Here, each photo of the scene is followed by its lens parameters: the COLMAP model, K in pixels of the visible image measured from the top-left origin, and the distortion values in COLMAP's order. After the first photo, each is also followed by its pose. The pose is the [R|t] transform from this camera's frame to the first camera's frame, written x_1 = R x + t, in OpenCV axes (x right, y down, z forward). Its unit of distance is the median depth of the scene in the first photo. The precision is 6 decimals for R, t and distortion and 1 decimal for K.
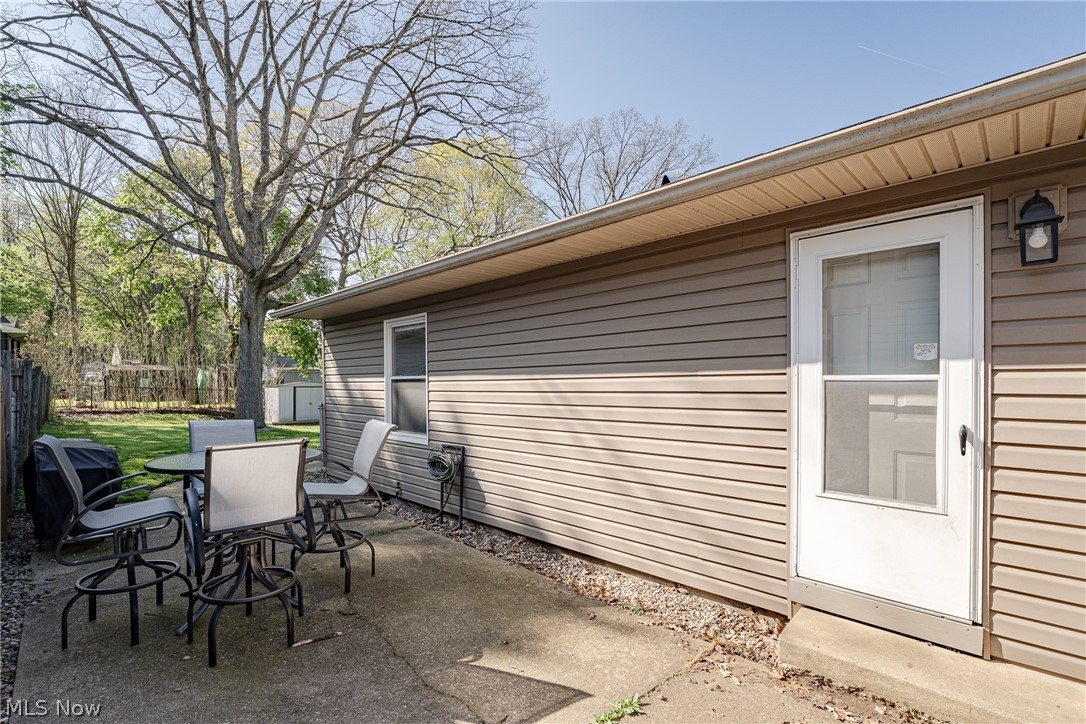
lens RADIAL K [[498.1, 0, 531.3], [0, 498.1, 385.3], [0, 0, 1]] dist [-0.003375, -0.000101]
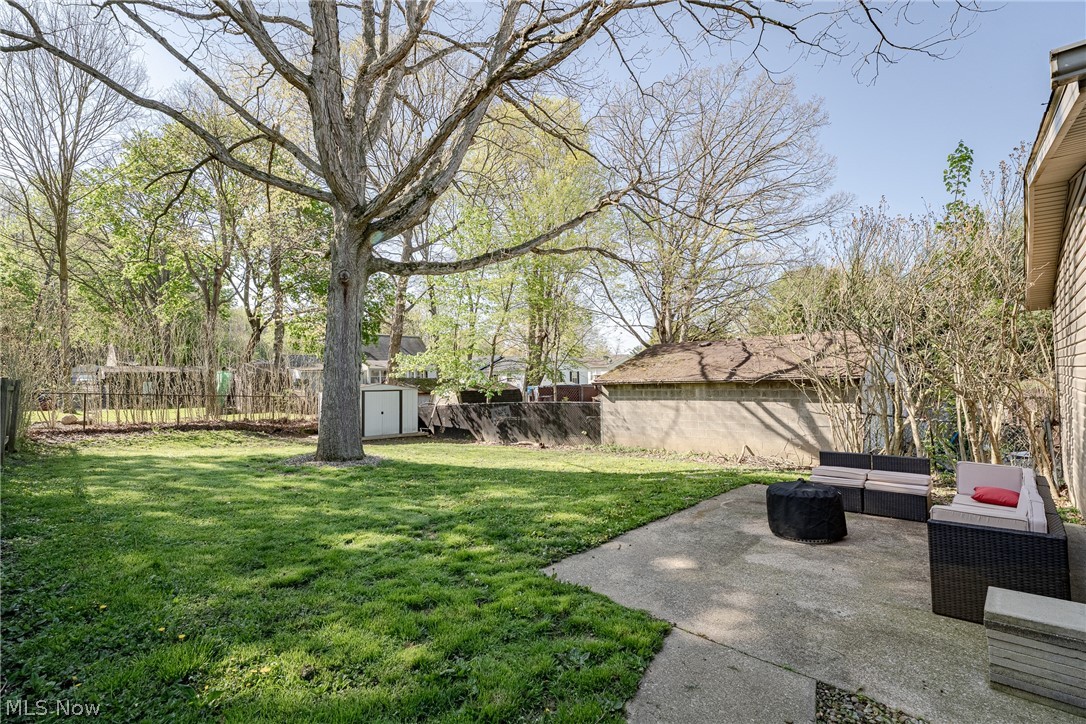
lens RADIAL K [[498.1, 0, 546.6], [0, 498.1, 360.0], [0, 0, 1]] dist [-0.003375, -0.000101]
pose [[0.999575, -0.012217, 0.026485, -0.237129], [0.013423, 0.998857, -0.045867, -0.005184], [-0.025894, 0.046203, 0.998596, 0.264127]]
